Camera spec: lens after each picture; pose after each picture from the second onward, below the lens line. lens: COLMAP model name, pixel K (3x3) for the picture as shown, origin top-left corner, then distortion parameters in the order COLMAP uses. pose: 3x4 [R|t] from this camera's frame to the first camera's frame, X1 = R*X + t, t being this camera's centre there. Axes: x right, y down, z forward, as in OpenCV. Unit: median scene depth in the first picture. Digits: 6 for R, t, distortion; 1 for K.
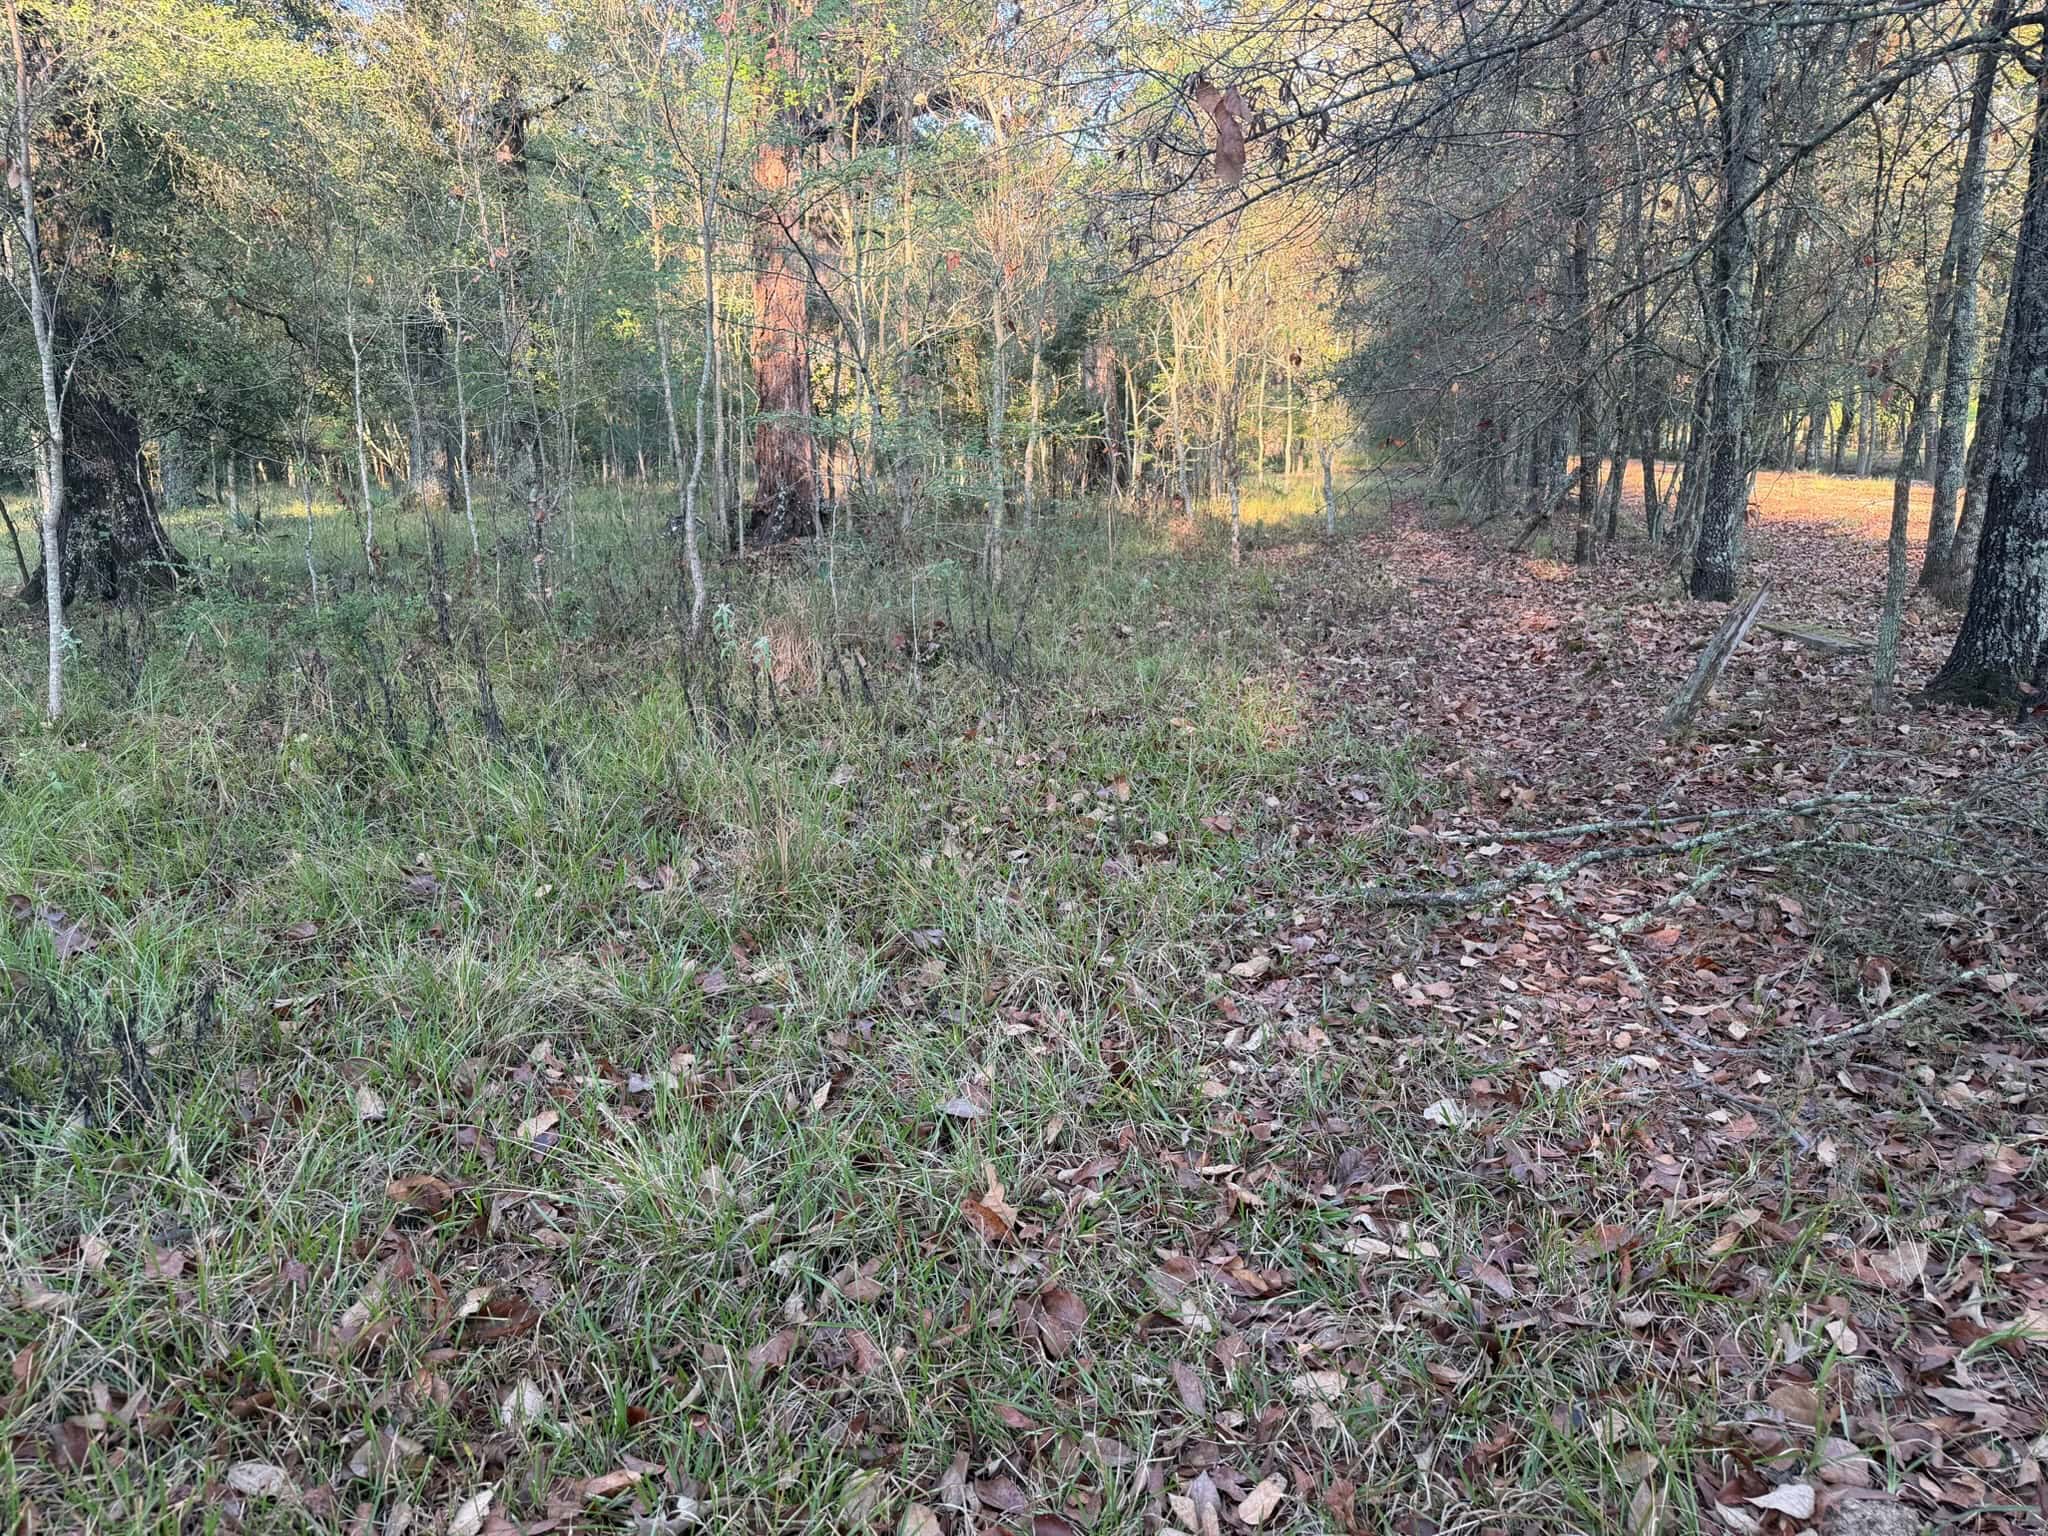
lens RADIAL K [[1395.0, 0, 1031.0], [0, 1395.0, 754.7], [0, 0, 1]] dist [0.061190, -0.049599]
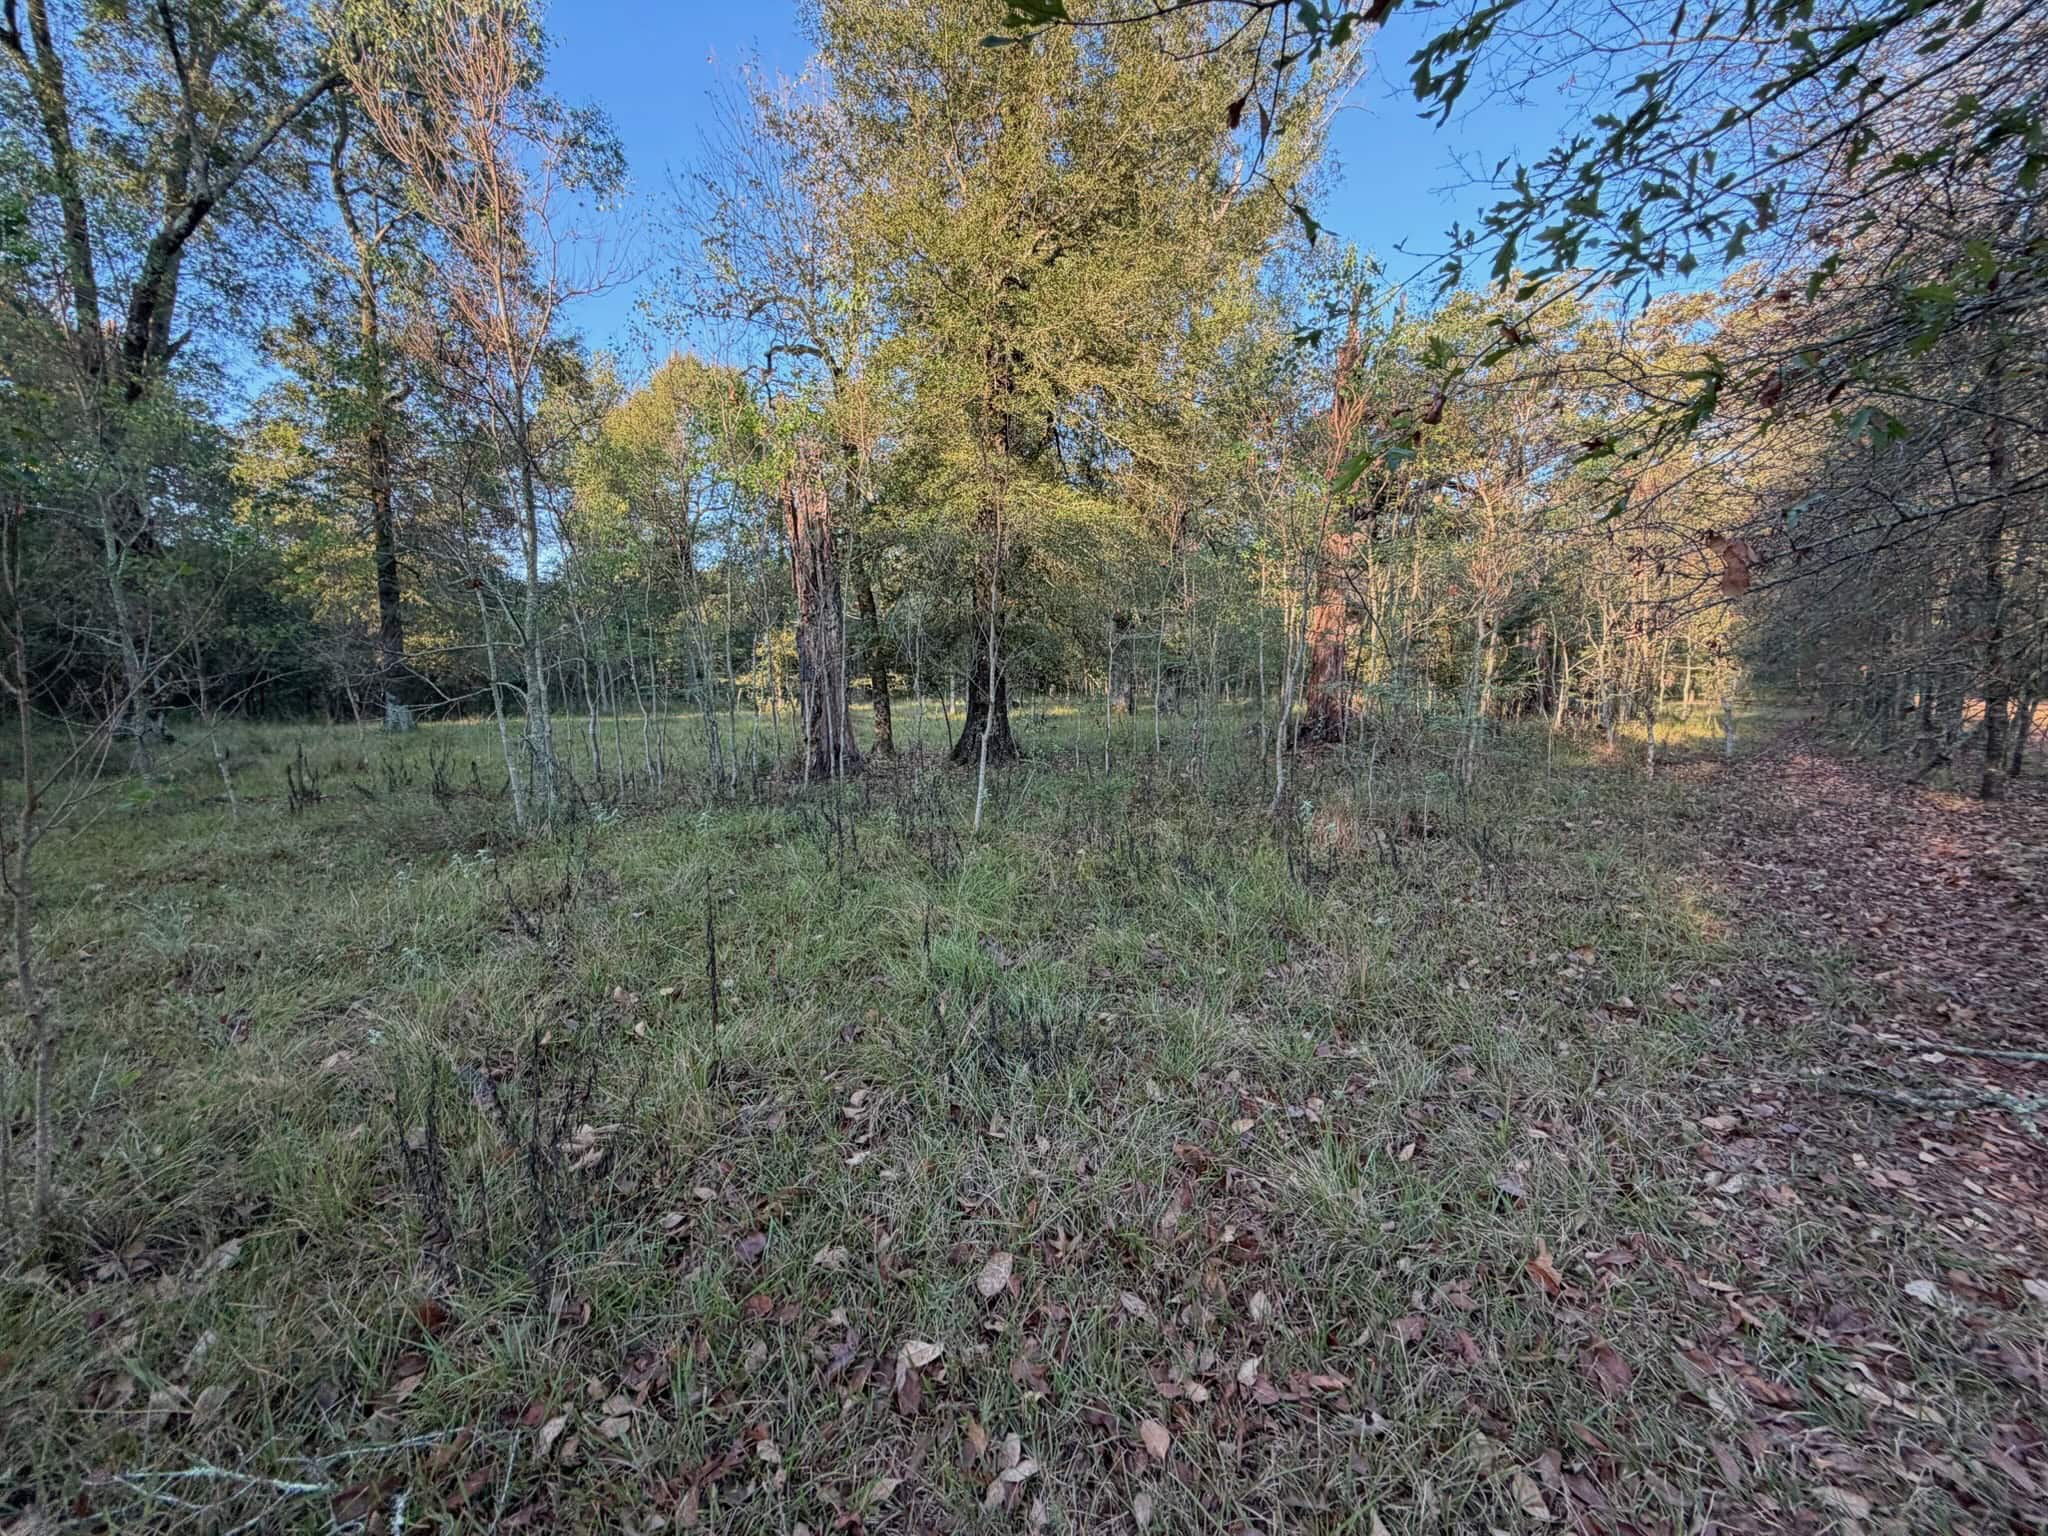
lens RADIAL K [[813.4, 0, 1032.6], [0, 813.4, 765.2], [0, 0, 1]] dist [-0.000676, 0.000468]
pose [[0.890644, 0.059626, -0.450774, -0.117015], [-0.098221, 0.993188, -0.062694, -0.090470], [0.443965, 0.100113, 0.890434, -0.090208]]
